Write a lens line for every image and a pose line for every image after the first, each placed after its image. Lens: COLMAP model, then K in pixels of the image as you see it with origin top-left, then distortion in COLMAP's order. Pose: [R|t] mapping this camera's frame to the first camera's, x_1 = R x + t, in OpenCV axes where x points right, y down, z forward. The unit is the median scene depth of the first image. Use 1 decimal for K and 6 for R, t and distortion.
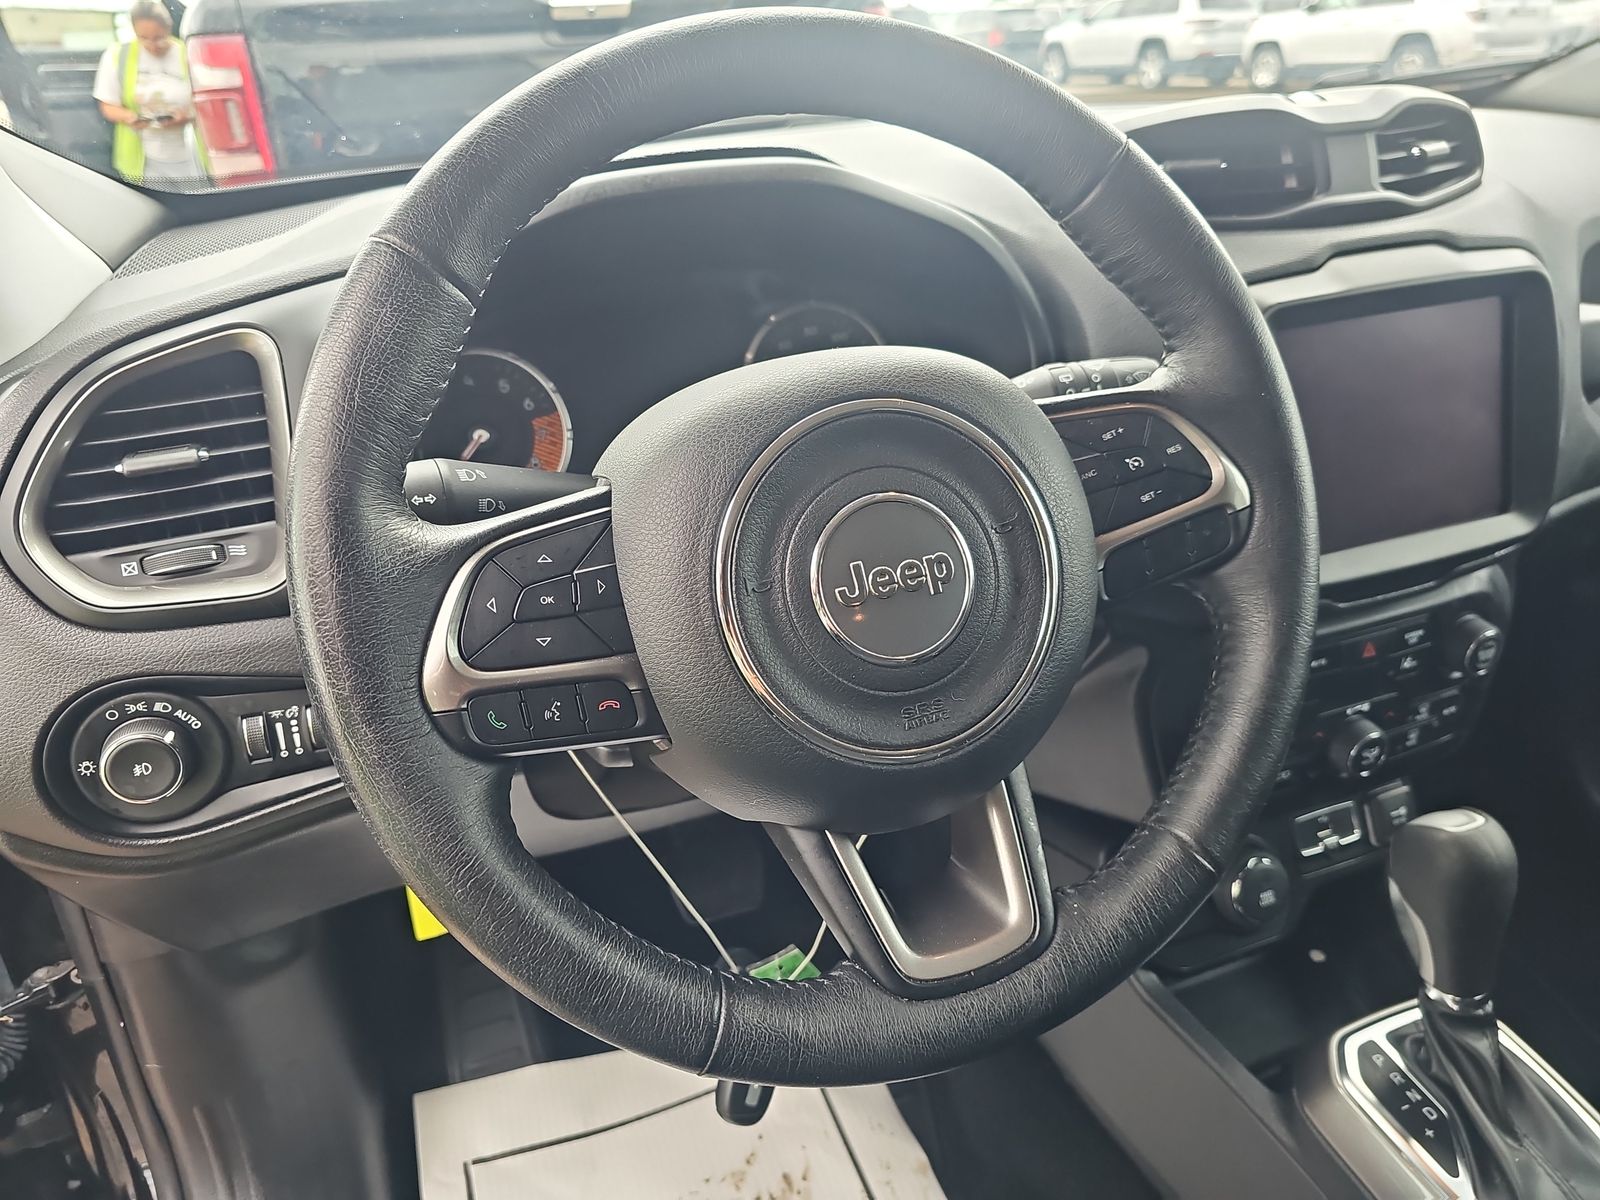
lens RADIAL K [[1052.8, 0, 809.8], [0, 1052.8, 617.7], [0, 0, 1]] dist [-0.004790, -0.005545]
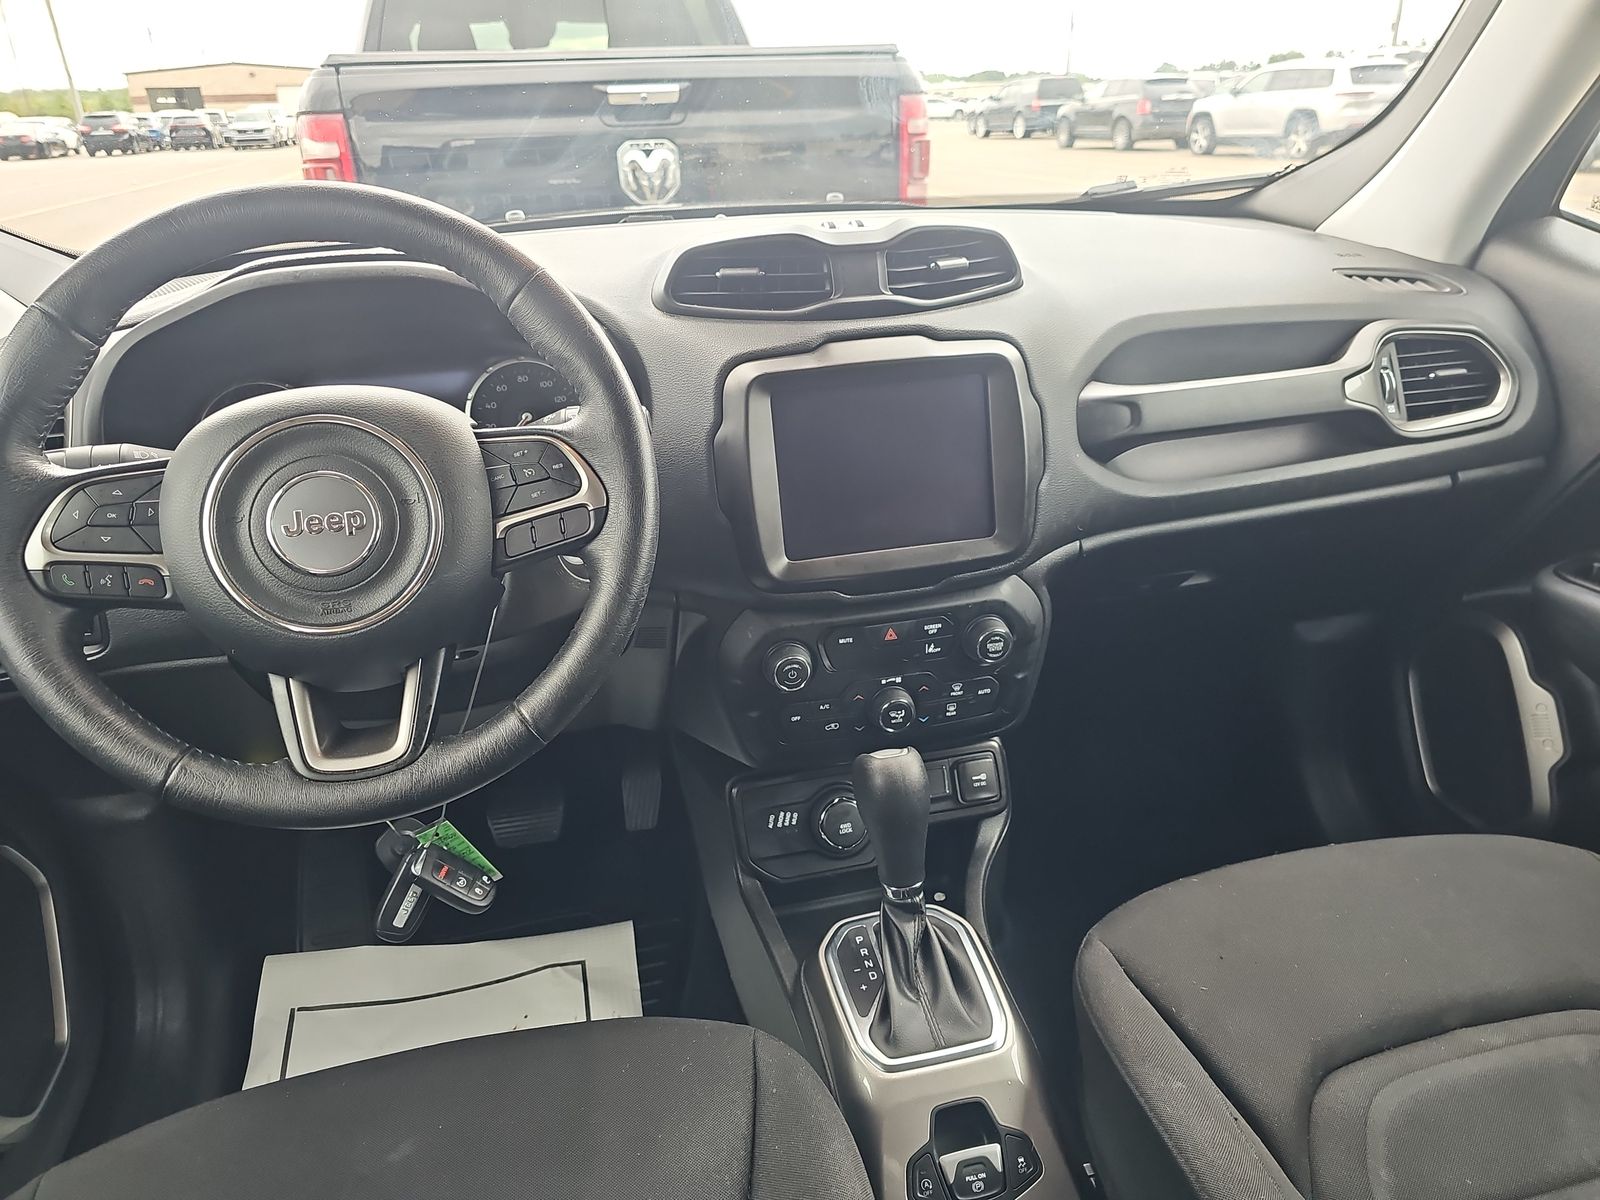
lens RADIAL K [[1086.5, 0, 915.6], [0, 1086.5, 643.9], [0, 0, 1]] dist [0.071594, -0.101751]
pose [[0.992775, 0.065238, -0.100710, 0.682198], [-0.068868, 0.997080, -0.032991, 0.083214], [0.098263, 0.039688, 0.994369, -0.359134]]
